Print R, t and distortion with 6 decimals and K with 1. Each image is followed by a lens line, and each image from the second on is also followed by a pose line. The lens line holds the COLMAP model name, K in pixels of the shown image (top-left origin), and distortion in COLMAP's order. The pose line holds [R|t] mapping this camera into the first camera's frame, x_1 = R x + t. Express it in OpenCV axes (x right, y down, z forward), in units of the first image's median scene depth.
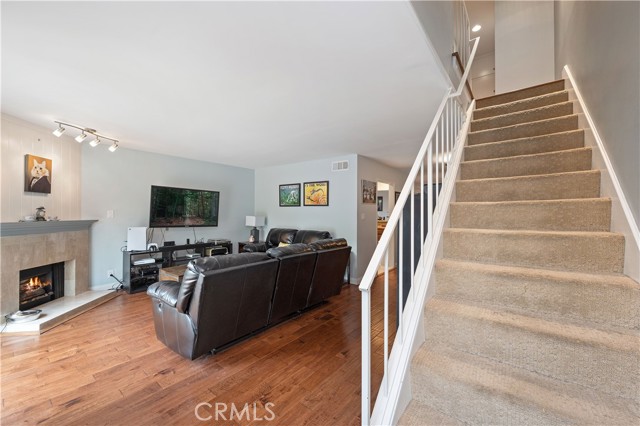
lens RADIAL K [[254.2, 0, 318.8], [0, 254.2, 212.3], [0, 0, 1]] dist [0.003165, -0.001318]
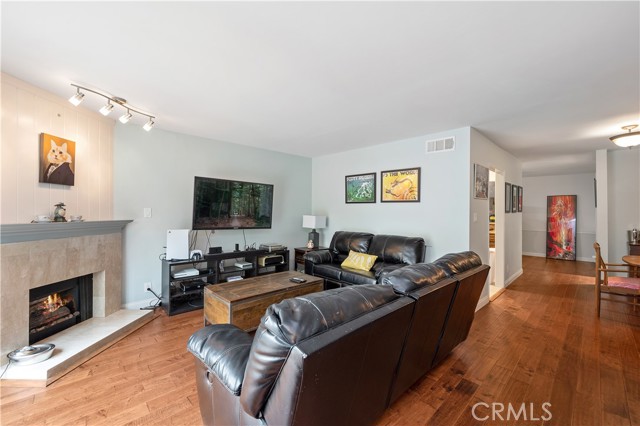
lens RADIAL K [[267.0, 0, 318.1], [0, 267.0, 212.9], [0, 0, 1]] dist [0.002269, 0.000232]
pose [[0.988883, 0.002674, -0.148672, -0.173193], [-0.001721, 0.999977, 0.006542, 0.001208], [0.148686, -0.006213, 0.988865, 0.264517]]
